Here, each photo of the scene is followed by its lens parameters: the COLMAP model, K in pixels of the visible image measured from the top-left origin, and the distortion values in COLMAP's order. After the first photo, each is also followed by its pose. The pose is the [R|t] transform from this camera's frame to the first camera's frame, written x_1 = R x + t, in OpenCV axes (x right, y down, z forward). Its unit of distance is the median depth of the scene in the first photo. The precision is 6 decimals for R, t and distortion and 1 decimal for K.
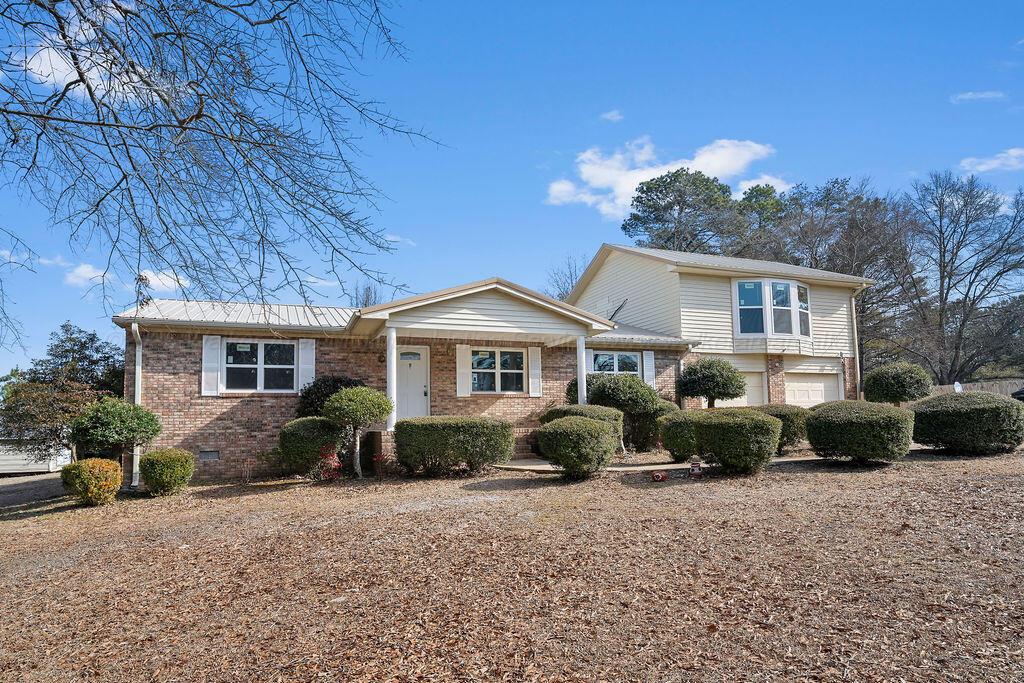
lens RADIAL K [[579.9, 0, 514.3], [0, 579.9, 340.8], [0, 0, 1]] dist [0.001174, 0.000047]
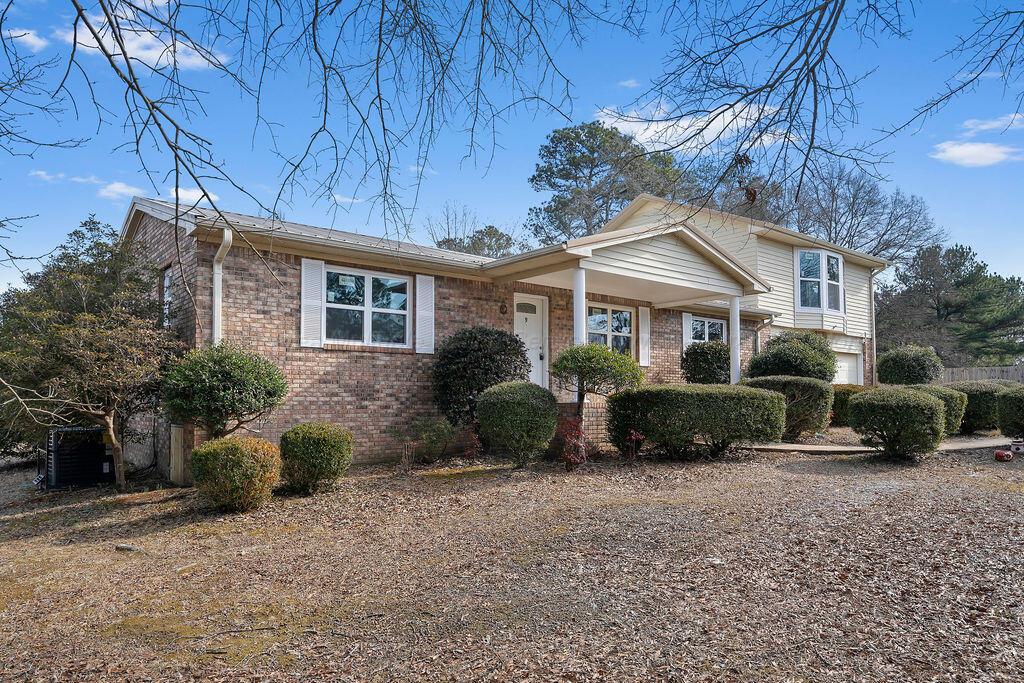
lens RADIAL K [[658.5, 0, 509.7], [0, 658.5, 341.8], [0, 0, 1]] dist [0.005029, 0.000995]
pose [[0.949903, 0.046335, 0.309092, -0.515540], [-0.061879, 0.997255, 0.040671, 0.040076], [-0.306359, -0.057760, 0.950162, 0.178633]]
